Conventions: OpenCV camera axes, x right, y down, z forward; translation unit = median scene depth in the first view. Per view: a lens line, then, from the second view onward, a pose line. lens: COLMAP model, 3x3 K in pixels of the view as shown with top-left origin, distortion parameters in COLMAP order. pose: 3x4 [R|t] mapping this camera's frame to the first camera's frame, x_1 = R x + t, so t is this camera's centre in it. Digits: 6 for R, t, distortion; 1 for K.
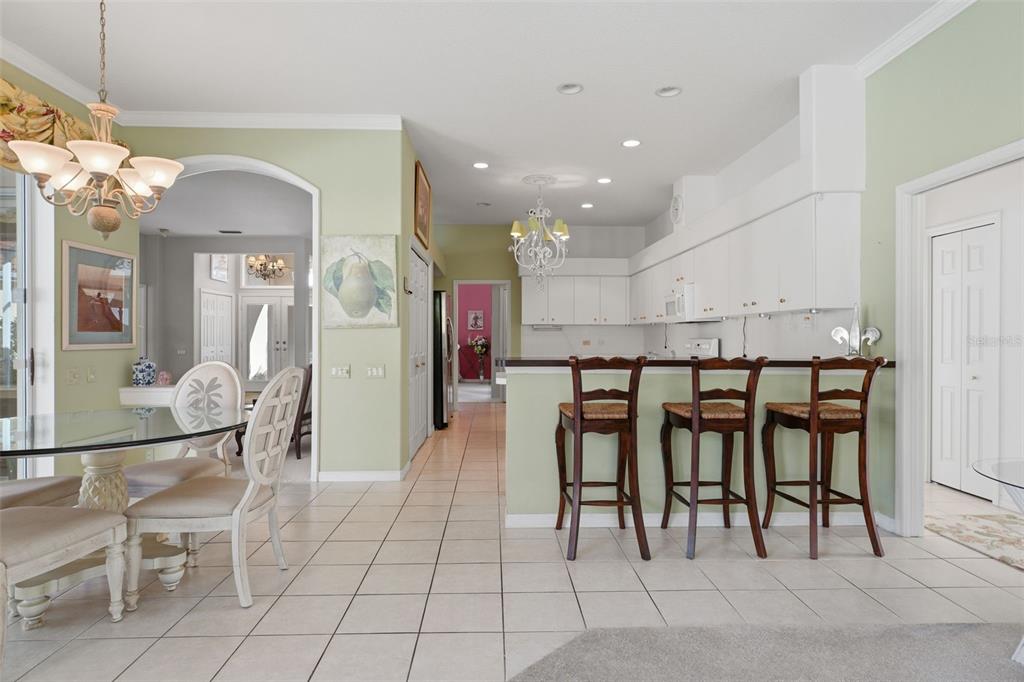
lens RADIAL K [[551.0, 0, 512.0], [0, 551.0, 341.0], [0, 0, 1]] dist [-0.001285, -0.000563]
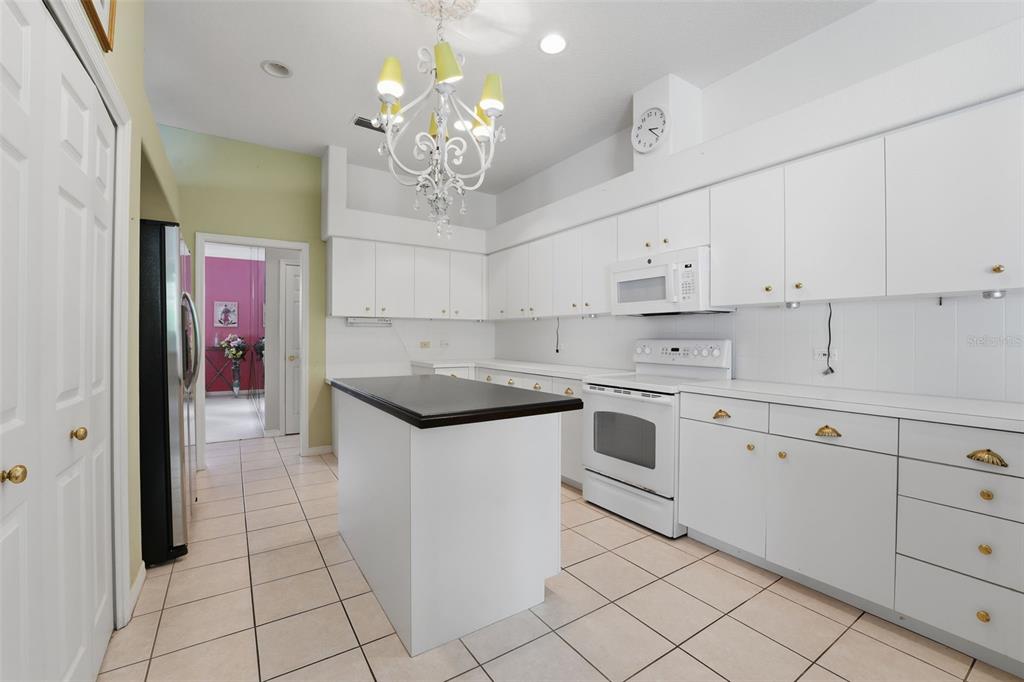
lens RADIAL K [[425.3, 0, 525.0], [0, 425.3, 340.7], [0, 0, 1]] dist [-0.018179, -0.000038]
pose [[0.840182, -0.002223, 0.542300, -0.086075], [0.001862, 0.999998, 0.001215, -0.002630], [-0.542301, -0.000010, 0.840184, 0.703754]]
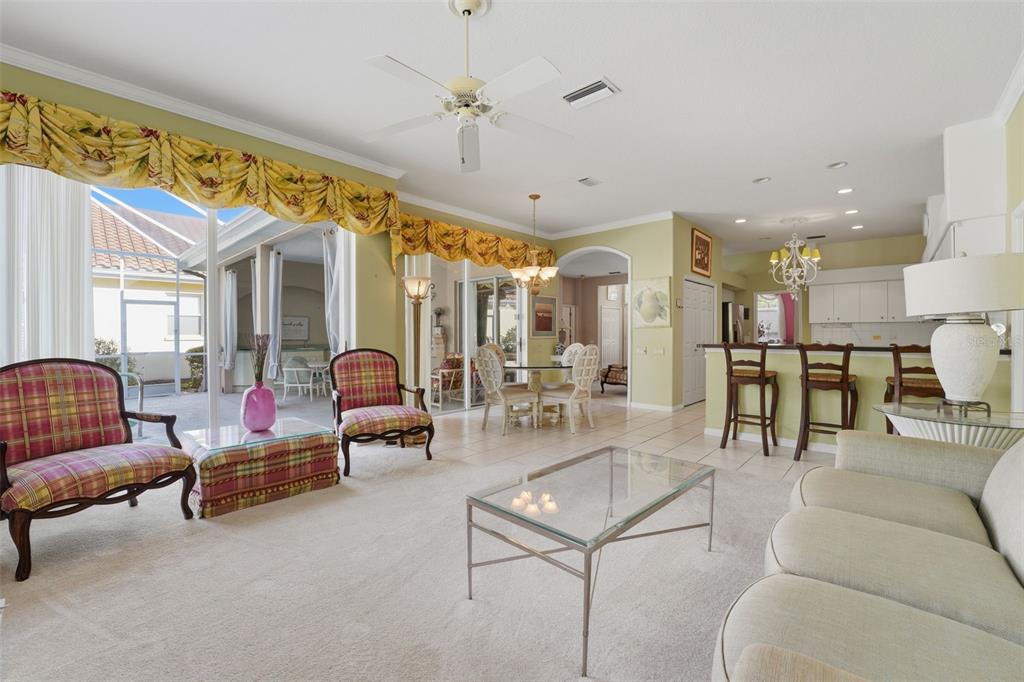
lens RADIAL K [[447.7, 0, 533.9], [0, 447.7, 337.0], [0, 0, 1]] dist [0.000437, 0.000086]
pose [[0.742565, 0.002282, -0.669770, 0.350470], [-0.002650, 0.999996, 0.000469, 0.006184], [0.669769, 0.001427, 0.742568, -0.311309]]
